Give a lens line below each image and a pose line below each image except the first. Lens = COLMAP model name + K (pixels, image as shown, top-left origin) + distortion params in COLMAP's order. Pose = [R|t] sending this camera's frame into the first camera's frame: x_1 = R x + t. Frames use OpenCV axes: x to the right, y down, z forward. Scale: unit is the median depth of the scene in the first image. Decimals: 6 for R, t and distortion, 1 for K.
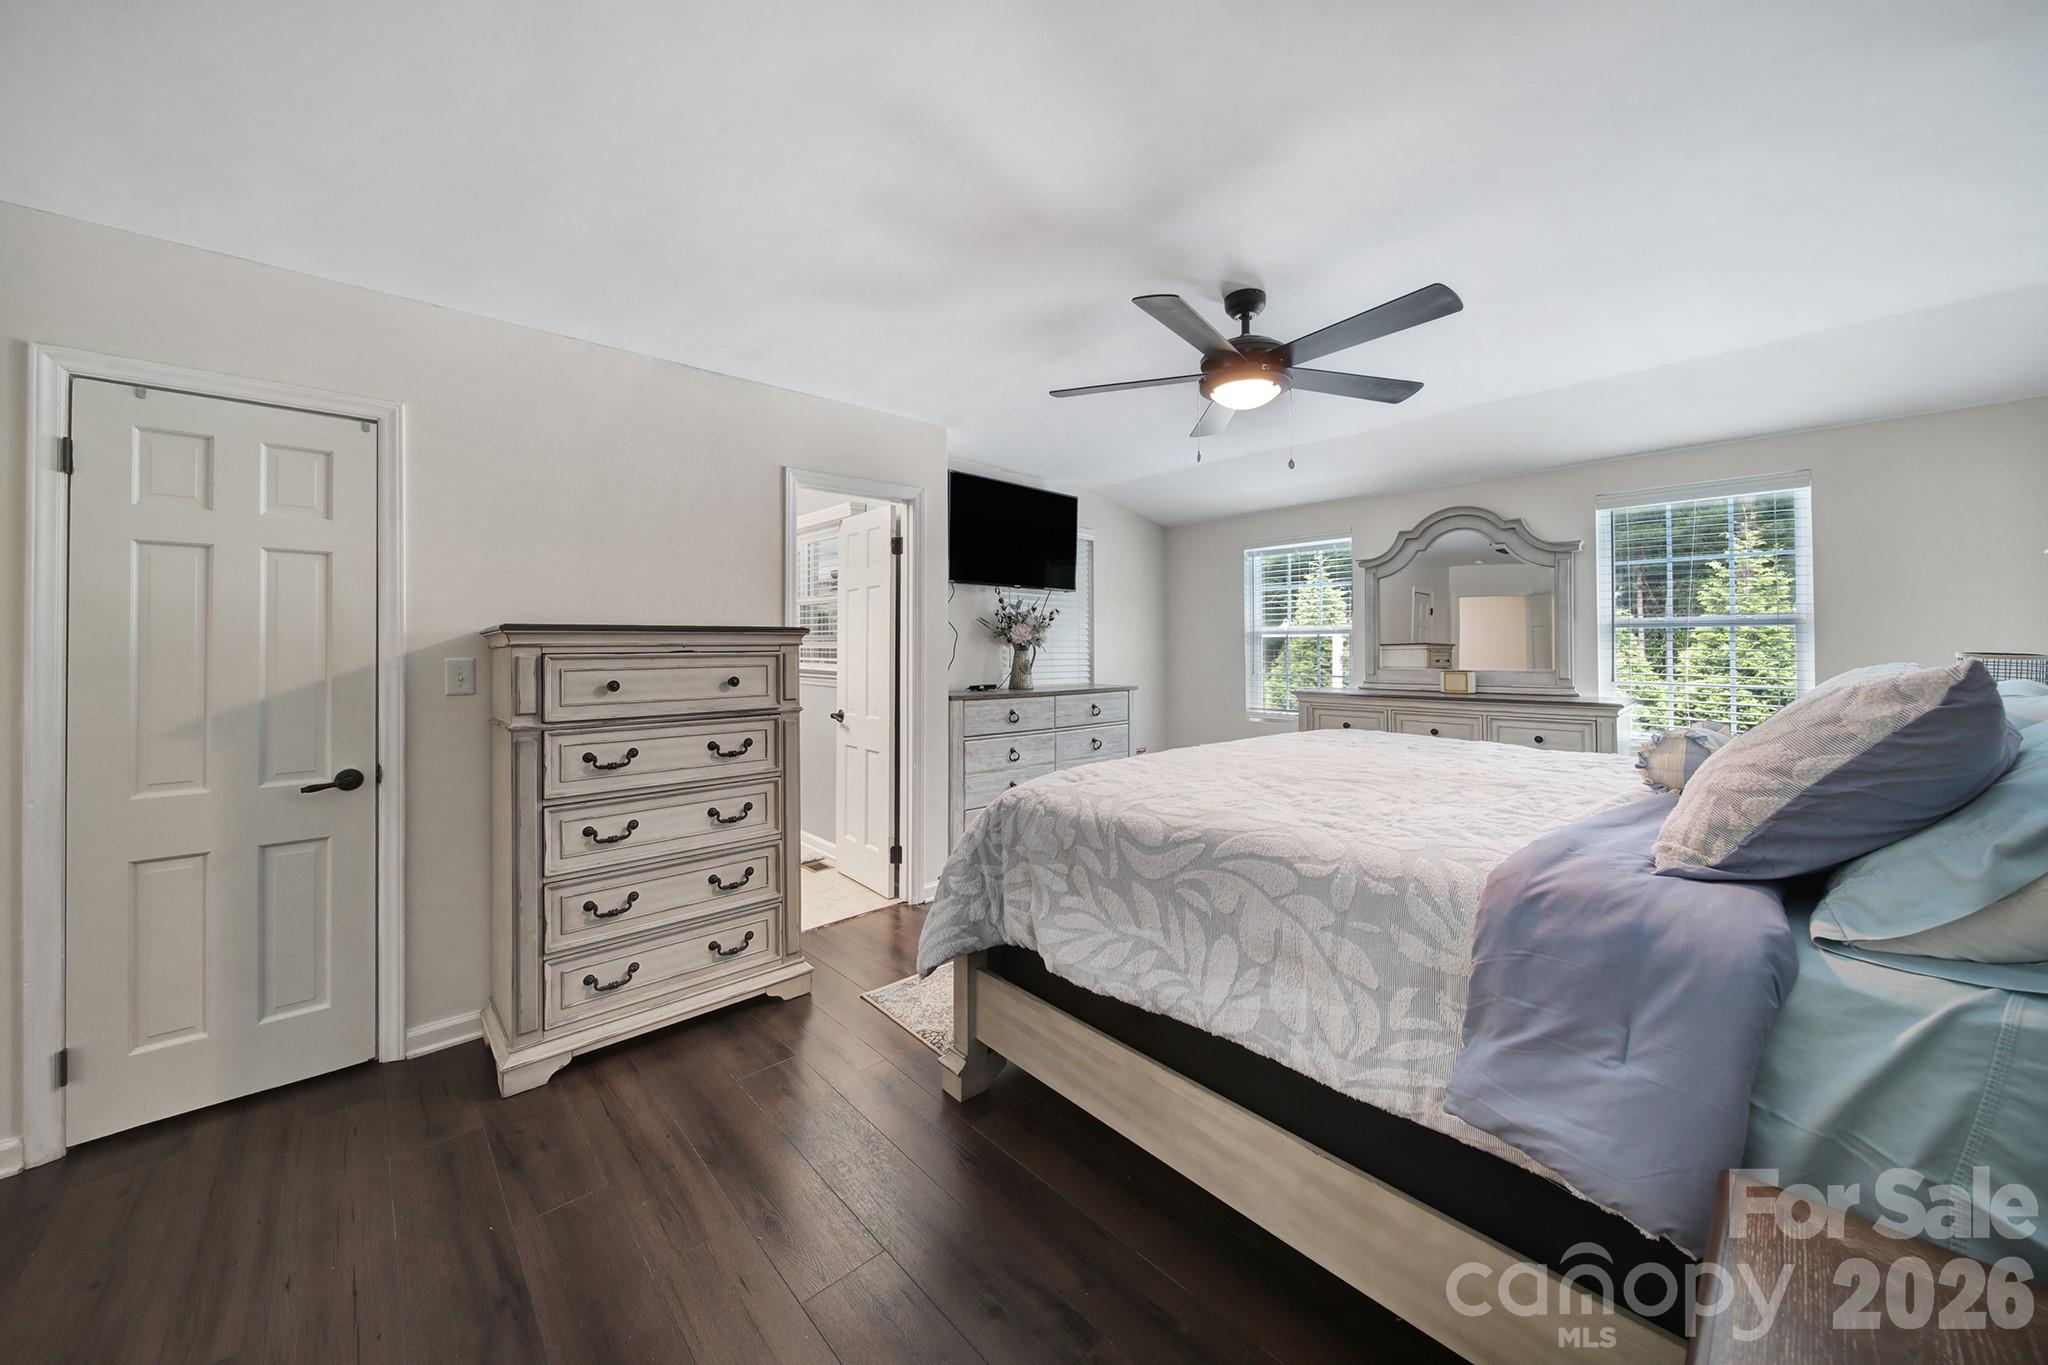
lens RADIAL K [[723.5, 0, 1020.3], [0, 723.5, 653.2], [0, 0, 1]] dist [-0.000782, -0.000054]
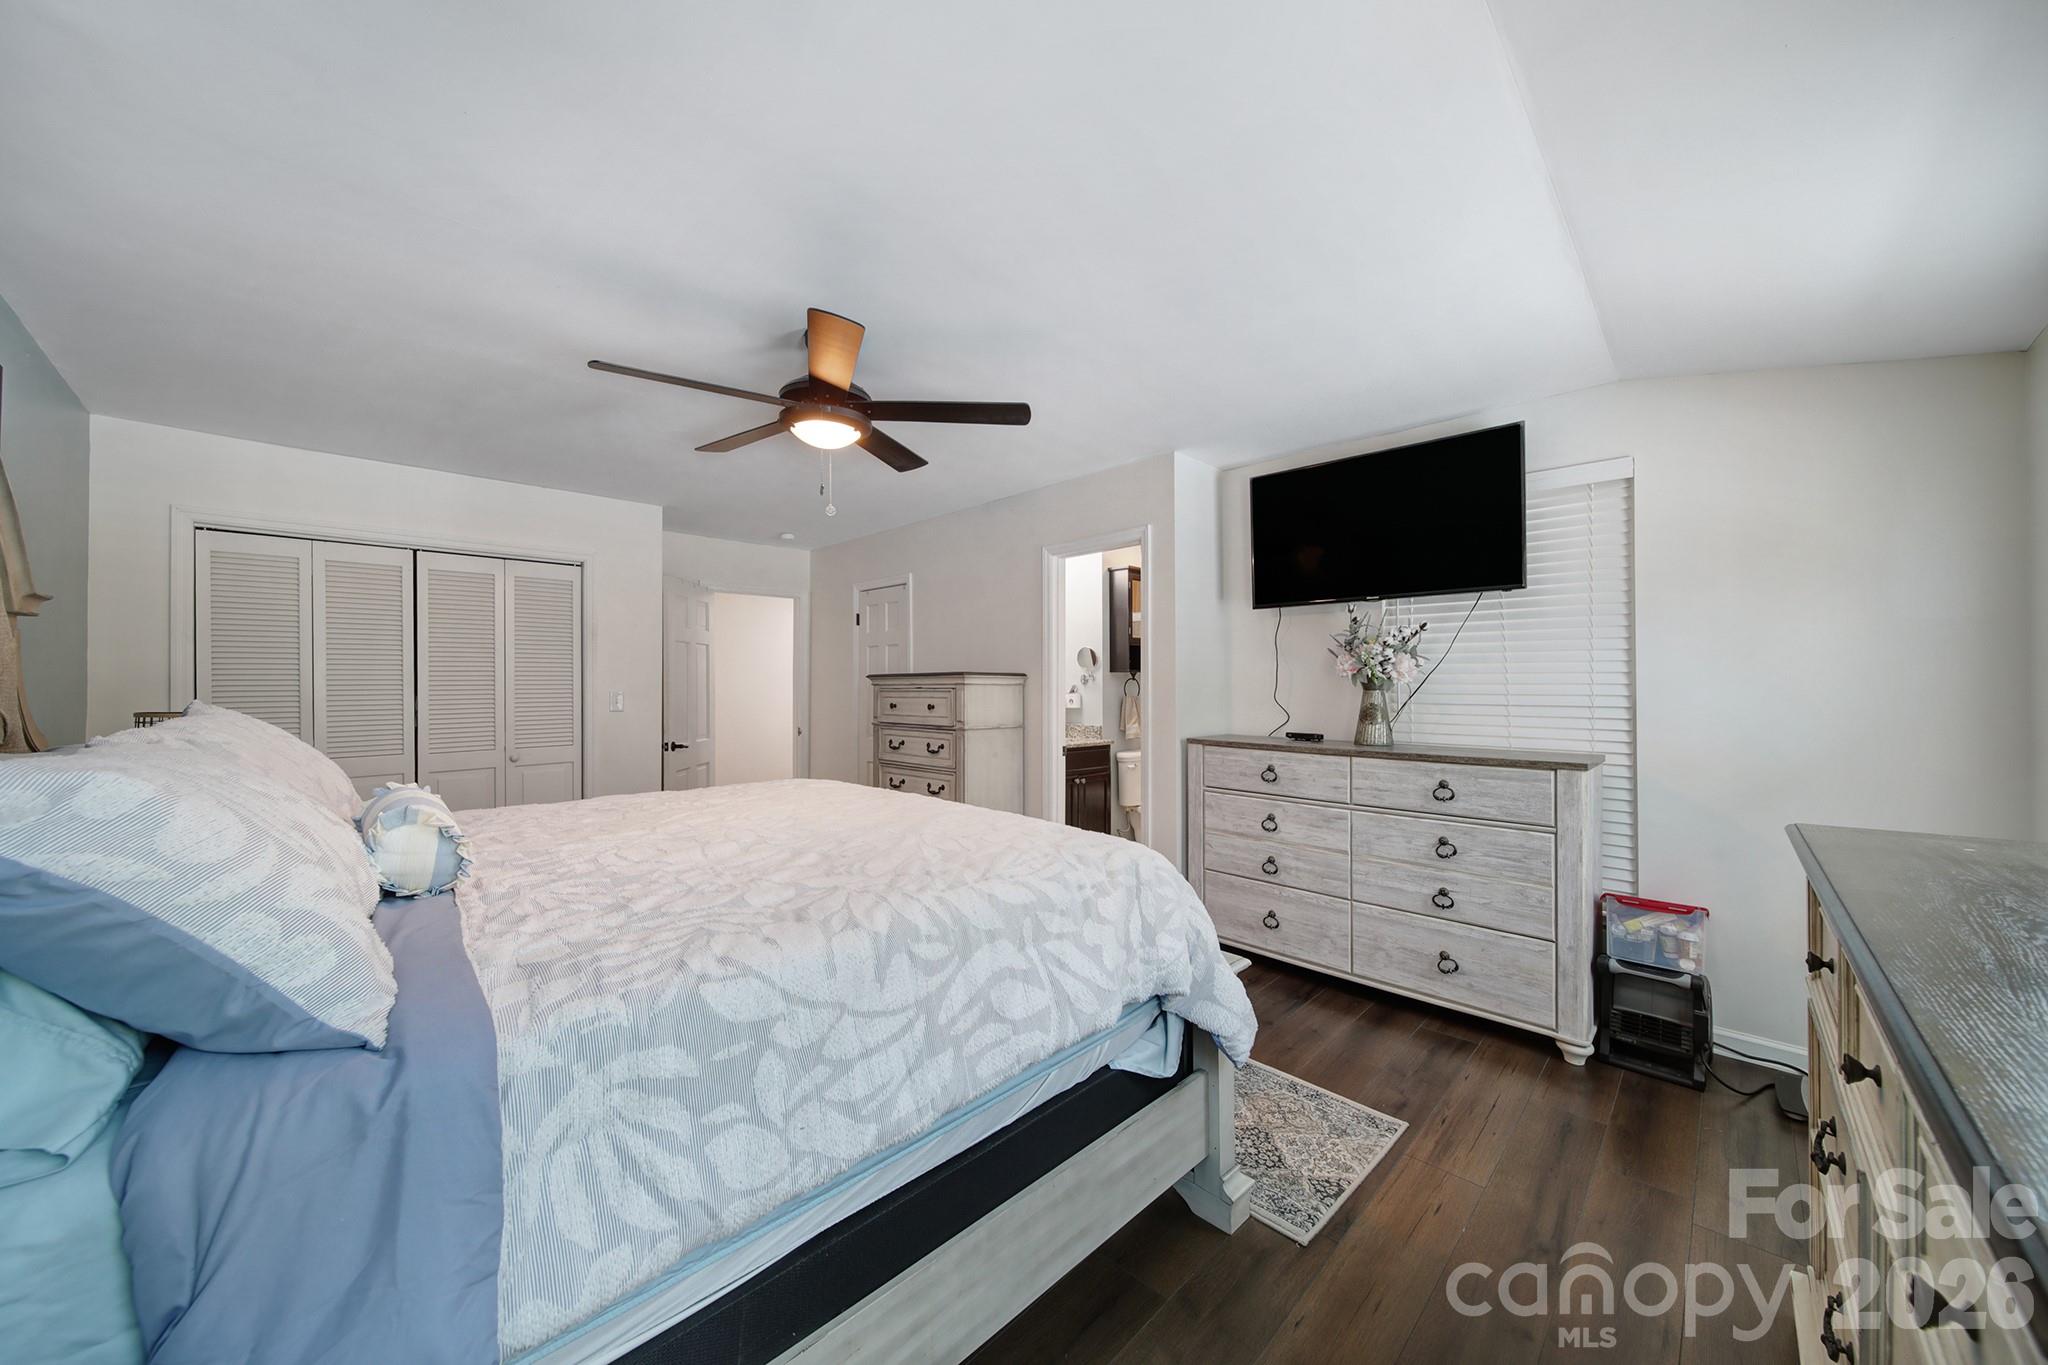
lens RADIAL K [[713.6, 0, 1022.8], [0, 713.6, 673.4], [0, 0, 1]] dist [0.001227, -0.002372]
pose [[0.062561, -0.010295, -0.997988, 0.834358], [-0.004863, 0.999932, -0.010620, -0.013085], [0.998029, 0.005517, 0.062507, 0.766536]]
